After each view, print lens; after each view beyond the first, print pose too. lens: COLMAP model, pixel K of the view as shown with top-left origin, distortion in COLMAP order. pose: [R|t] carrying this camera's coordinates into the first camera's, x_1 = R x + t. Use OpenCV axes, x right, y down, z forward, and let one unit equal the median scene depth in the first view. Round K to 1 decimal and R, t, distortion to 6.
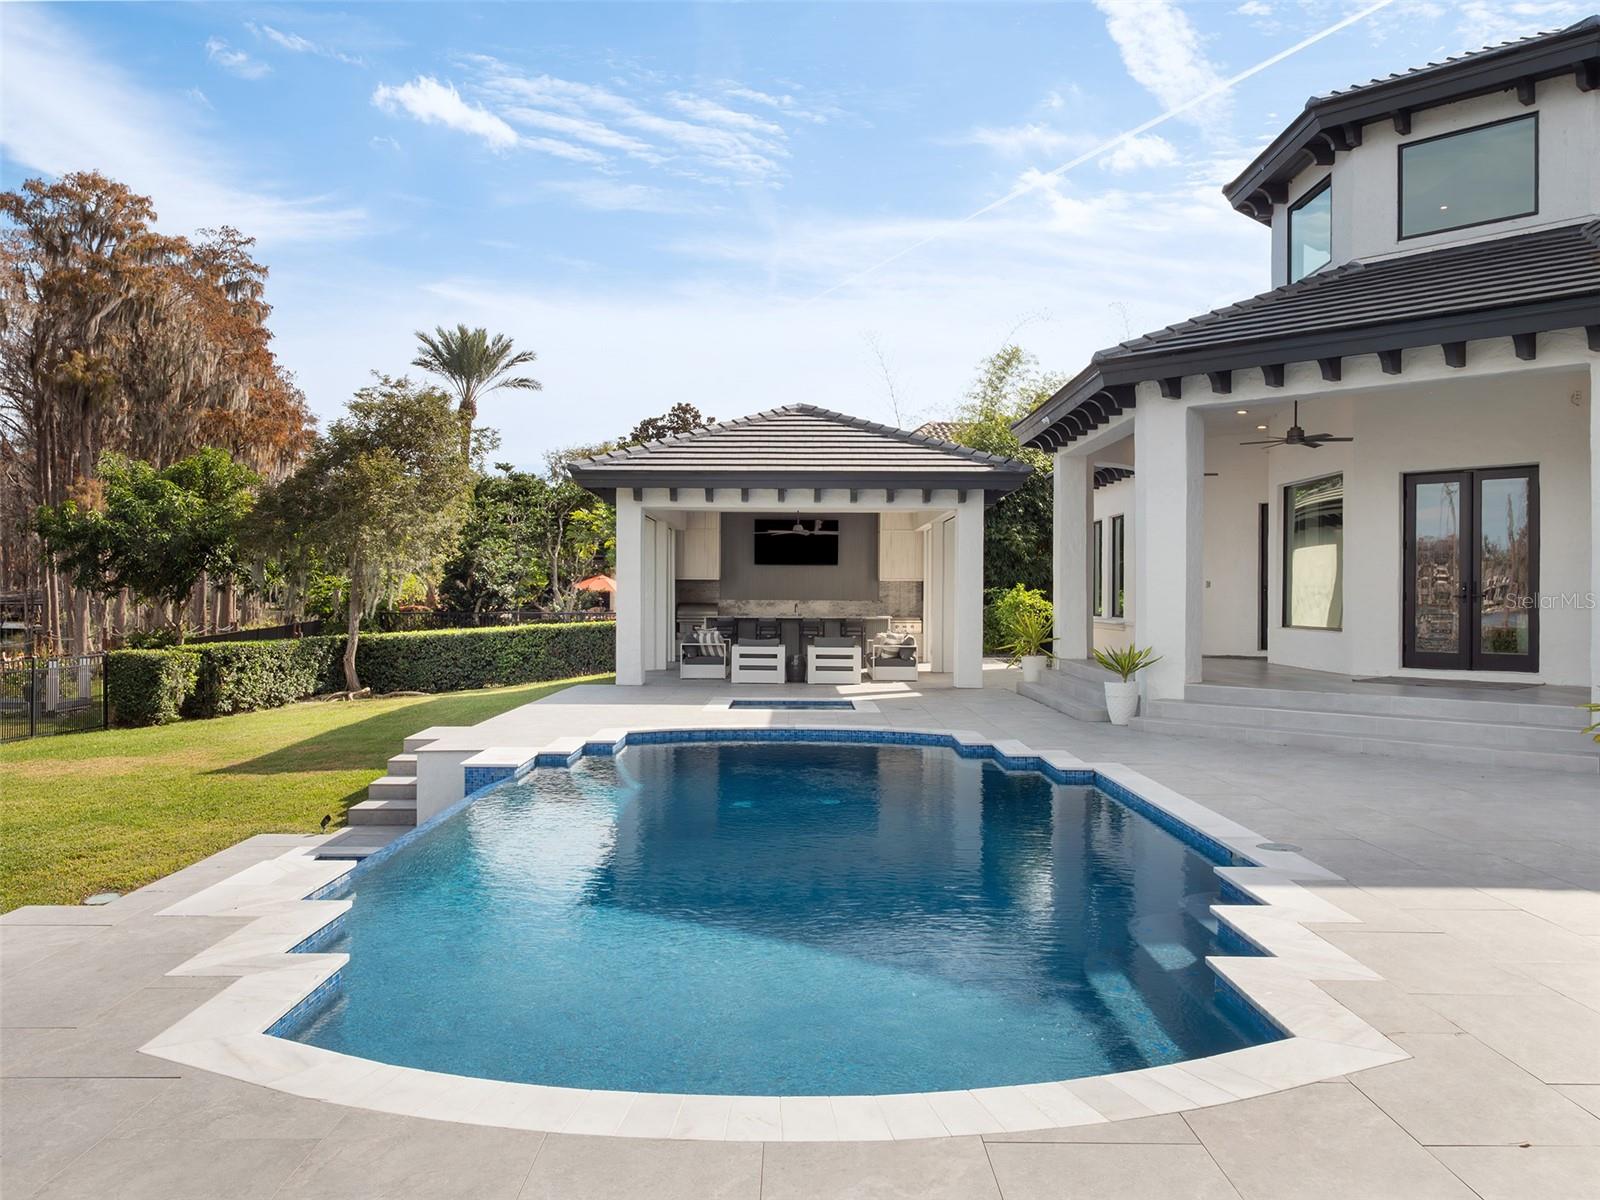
lens RADIAL K [[1301.3, 0, 800.0], [0, 1301.3, 600.0], [0, 0, 1]] dist [-0.000057, 0.000787]
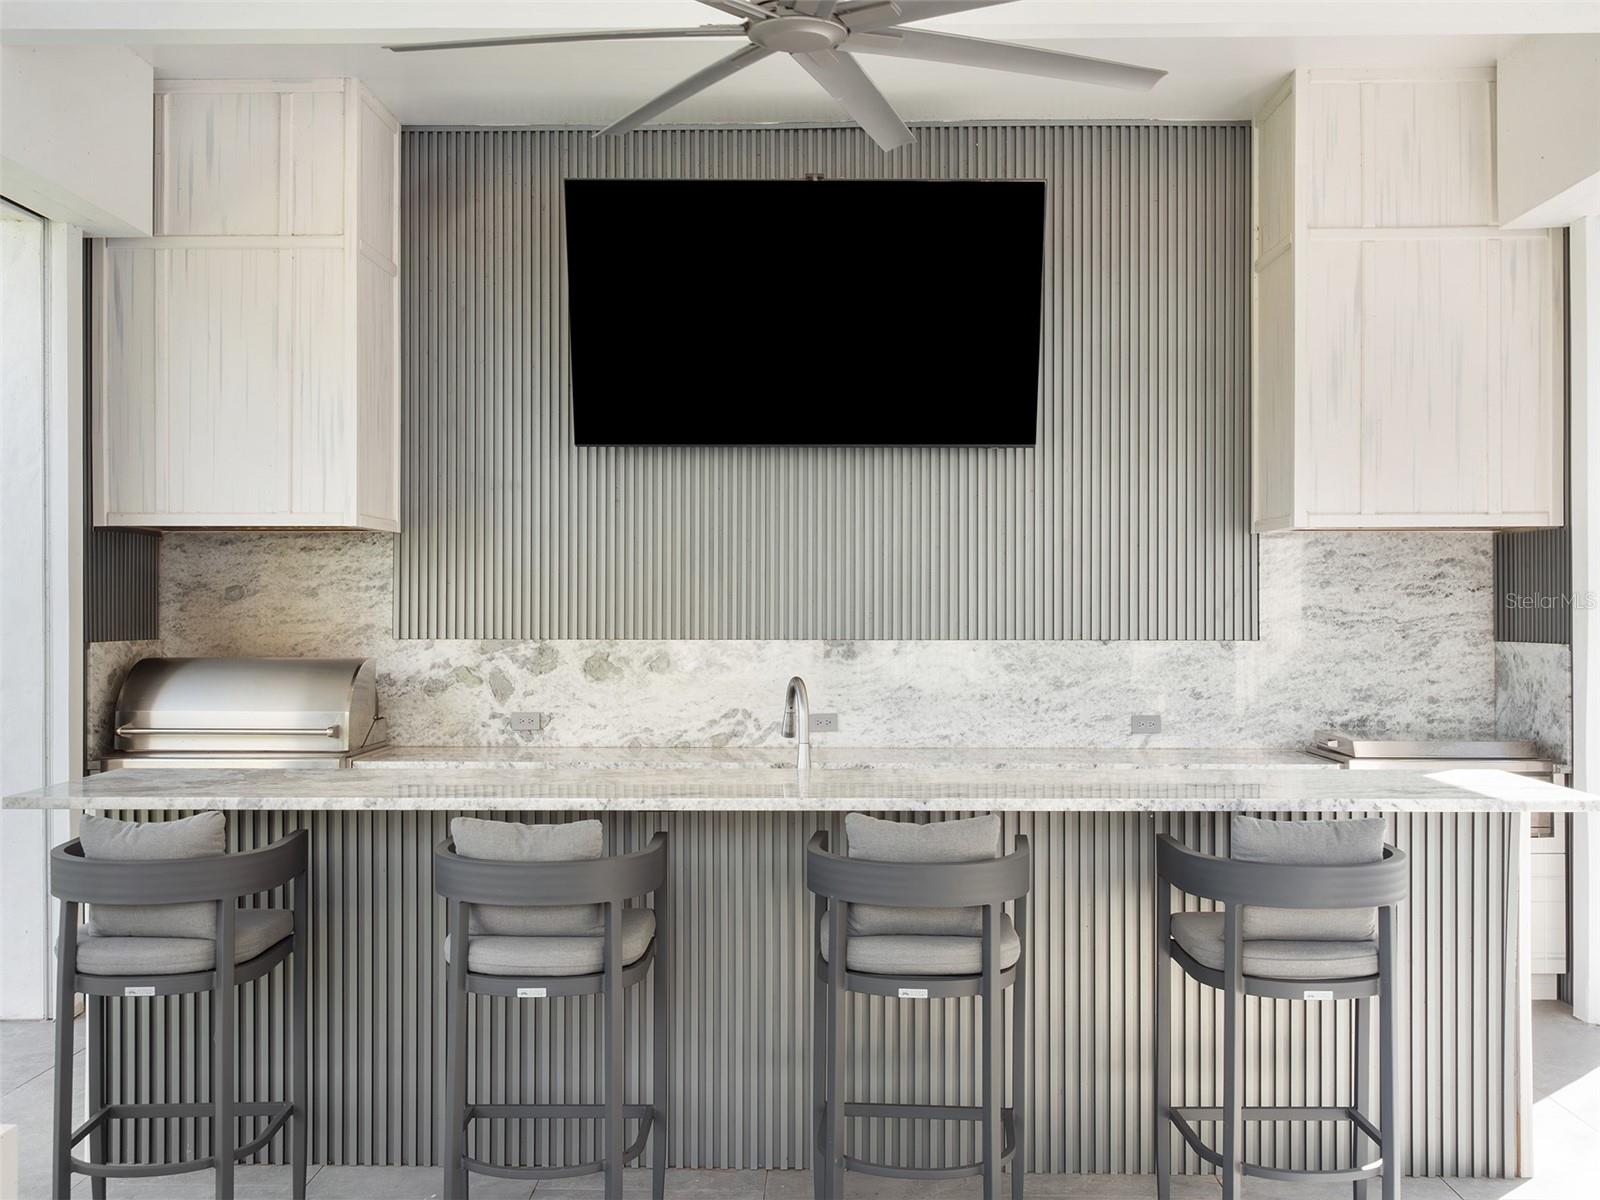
lens RADIAL K [[1647.3, 0, 800.0], [0, 1647.3, 600.0], [0, 0, 1]] dist [0.115968, 0.001214]
pose [[0.999728, -0.004598, -0.022879, 0.001737], [0.004371, 0.999941, -0.009963, -0.003585], [0.022924, 0.009860, 0.999689, 0.827562]]
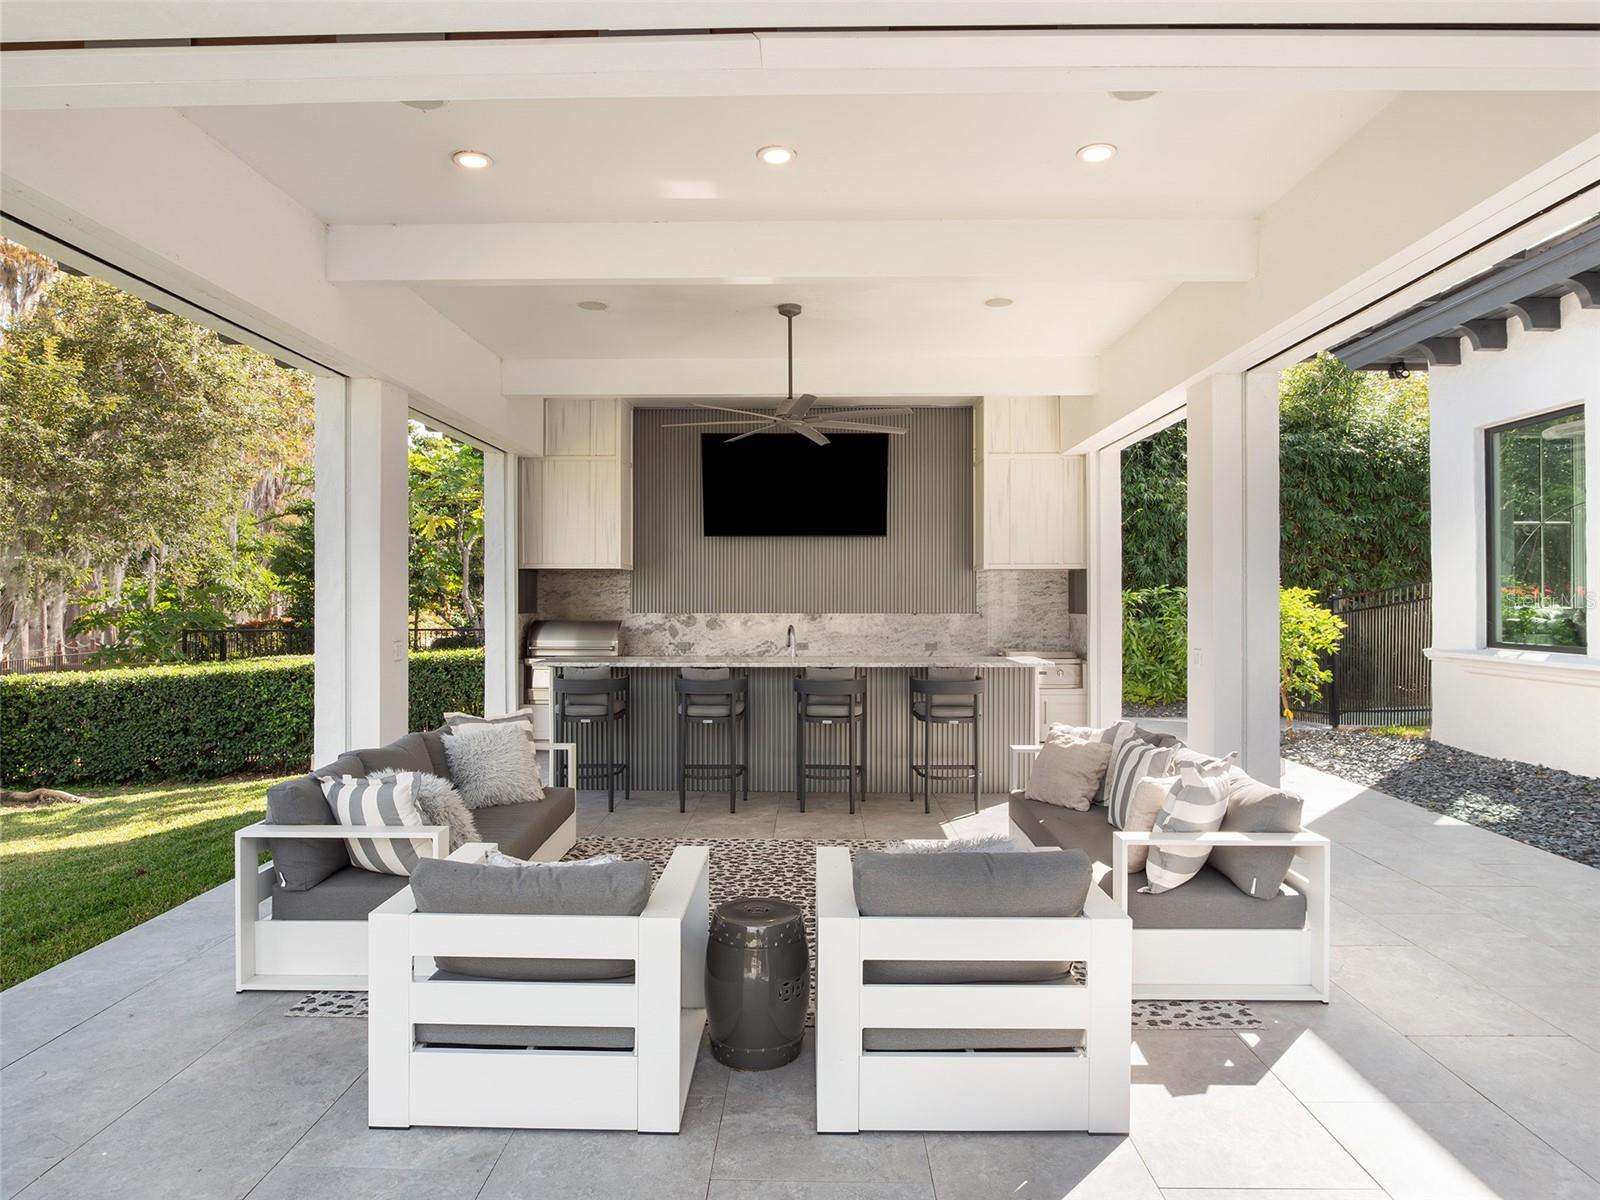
lens RADIAL K [[951.3, 0, 800.0], [0, 951.3, 600.0], [0, 0, 1]] dist [0.002278, 0.000509]
pose [[0.999806, -0.004907, -0.019060, 0.005556], [0.004836, 0.999981, -0.003793, -0.003643], [0.019079, 0.003700, 0.999811, 0.715636]]
